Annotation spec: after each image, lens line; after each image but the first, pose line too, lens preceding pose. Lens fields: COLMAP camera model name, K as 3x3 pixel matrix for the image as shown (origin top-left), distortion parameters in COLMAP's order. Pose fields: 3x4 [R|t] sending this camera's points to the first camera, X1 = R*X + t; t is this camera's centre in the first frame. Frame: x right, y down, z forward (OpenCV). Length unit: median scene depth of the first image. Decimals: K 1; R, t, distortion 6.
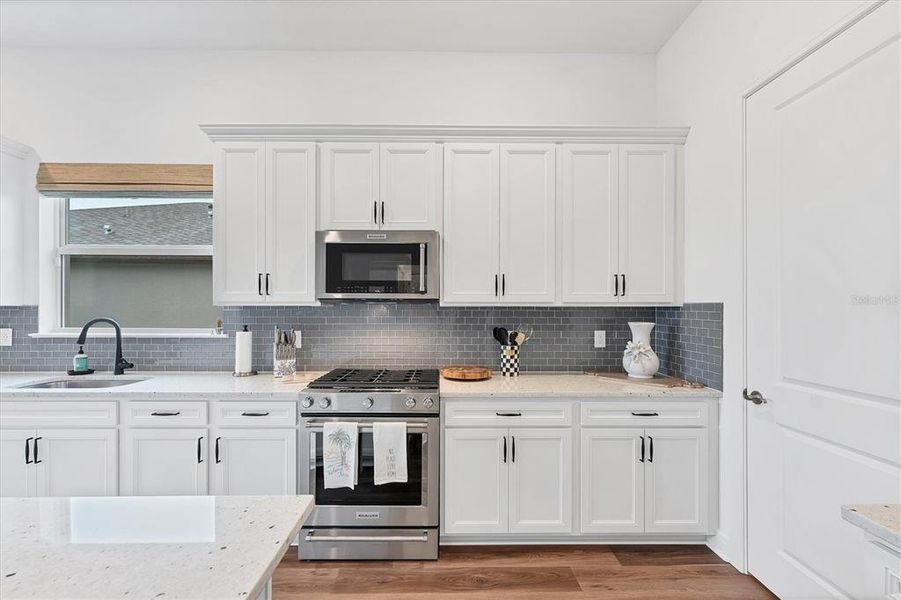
lens RADIAL K [[370.6, 0, 445.1], [0, 370.6, 308.5], [0, 0, 1]] dist [0.002901, 0.000139]
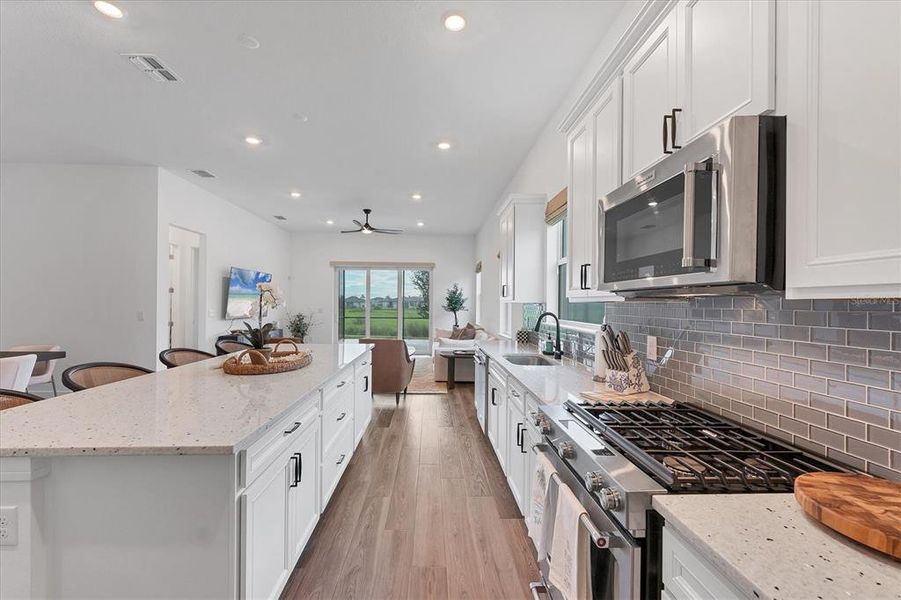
lens RADIAL K [[370.6, 0, 443.4], [0, 370.6, 304.0], [0, 0, 1]] dist [0.002901, 0.000139]
pose [[0.026242, -0.000840, -0.999655, 0.357774], [-0.010670, 0.999942, -0.001120, 0.002459], [0.999599, 0.010696, 0.026231, 0.635566]]
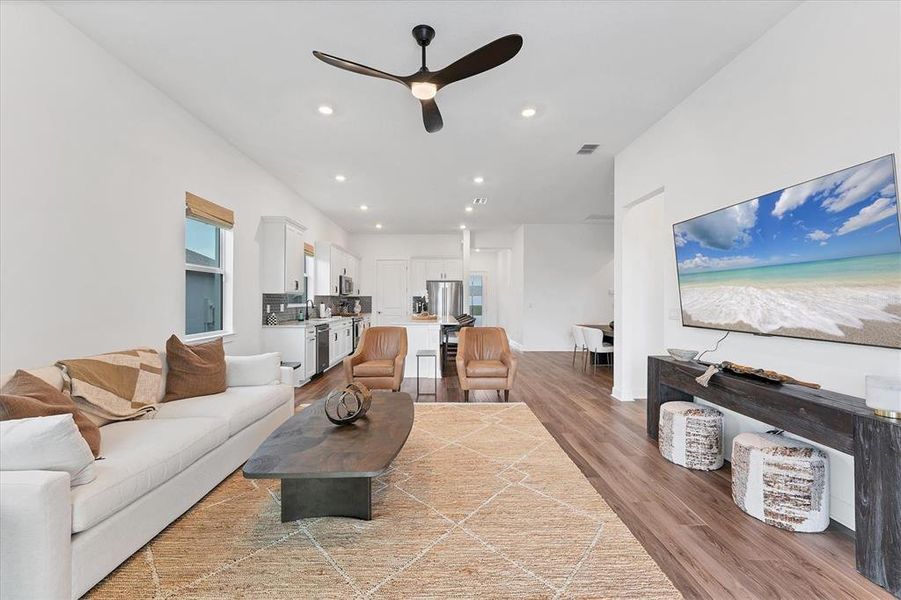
lens RADIAL K [[370.6, 0, 452.5], [0, 370.6, 299.0], [0, 0, 1]] dist [0.002901, 0.000139]
pose [[-0.028414, 0.001473, 0.999595, -3.915619], [-0.000261, 0.999999, -0.001481, 0.027624], [-0.999596, -0.000303, -0.028414, 0.008225]]
